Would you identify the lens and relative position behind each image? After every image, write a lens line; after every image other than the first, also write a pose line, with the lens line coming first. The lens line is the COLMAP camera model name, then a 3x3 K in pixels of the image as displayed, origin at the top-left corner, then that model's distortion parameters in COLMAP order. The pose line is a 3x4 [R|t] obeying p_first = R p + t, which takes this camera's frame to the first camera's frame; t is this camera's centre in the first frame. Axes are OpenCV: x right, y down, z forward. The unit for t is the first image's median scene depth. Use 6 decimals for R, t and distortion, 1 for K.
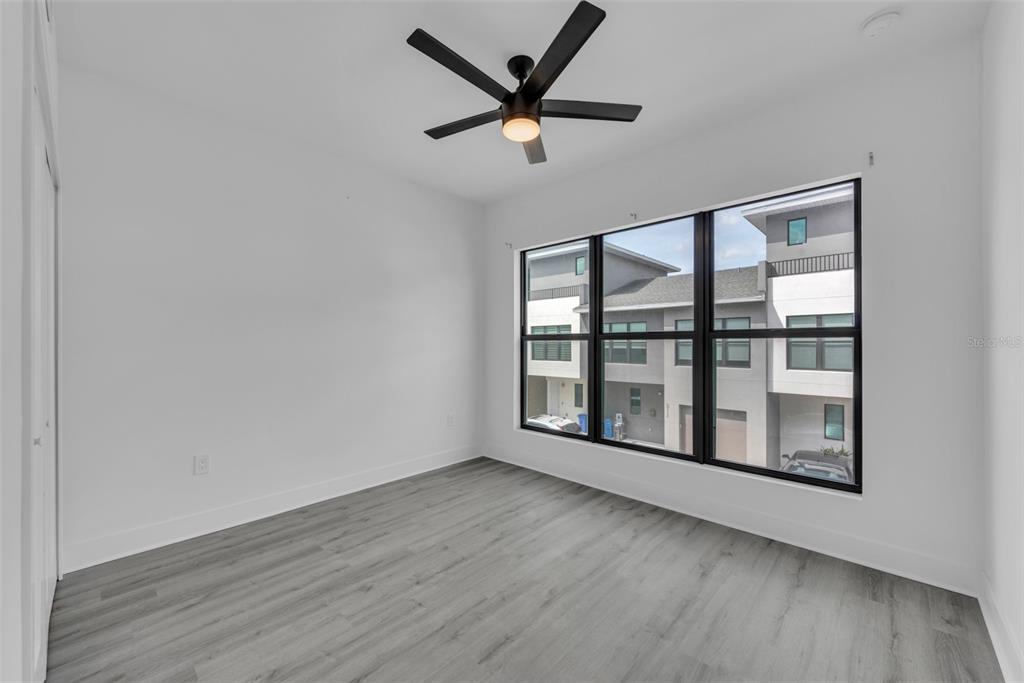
lens RADIAL K [[400.8, 0, 508.4], [0, 400.8, 345.1], [0, 0, 1]] dist [0.018111, 0.000372]
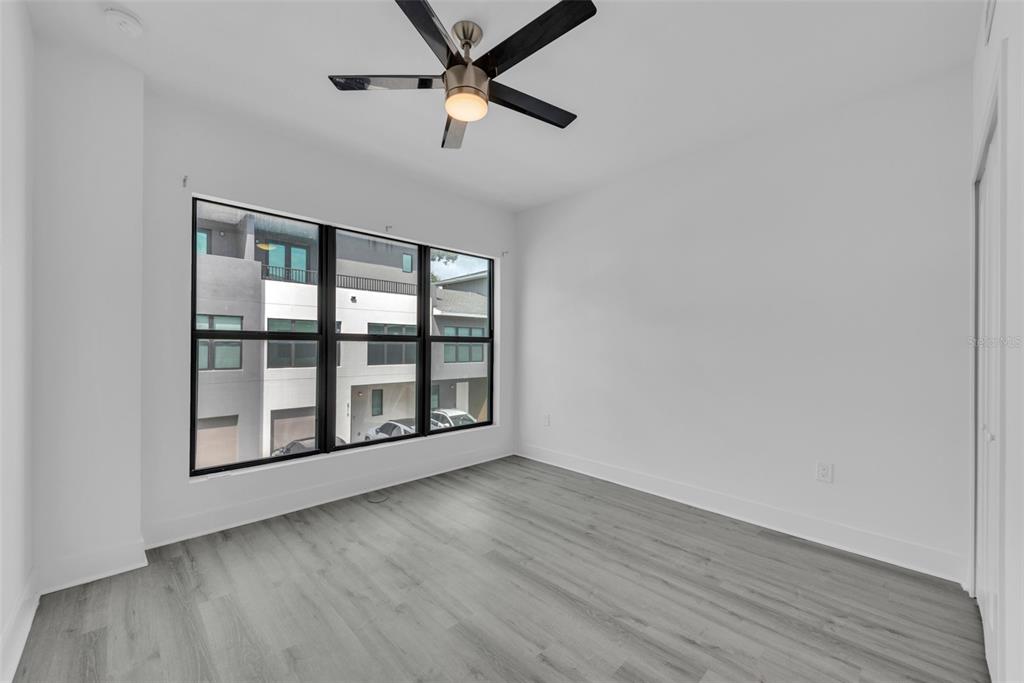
lens RADIAL K [[400.8, 0, 508.4], [0, 400.8, 345.1], [0, 0, 1]] dist [0.018111, 0.000372]
pose [[-0.004649, 0.006406, 0.999969, -0.724536], [-0.002895, 0.999975, -0.006420, 0.001982], [-0.999985, -0.002925, -0.004630, 0.652288]]
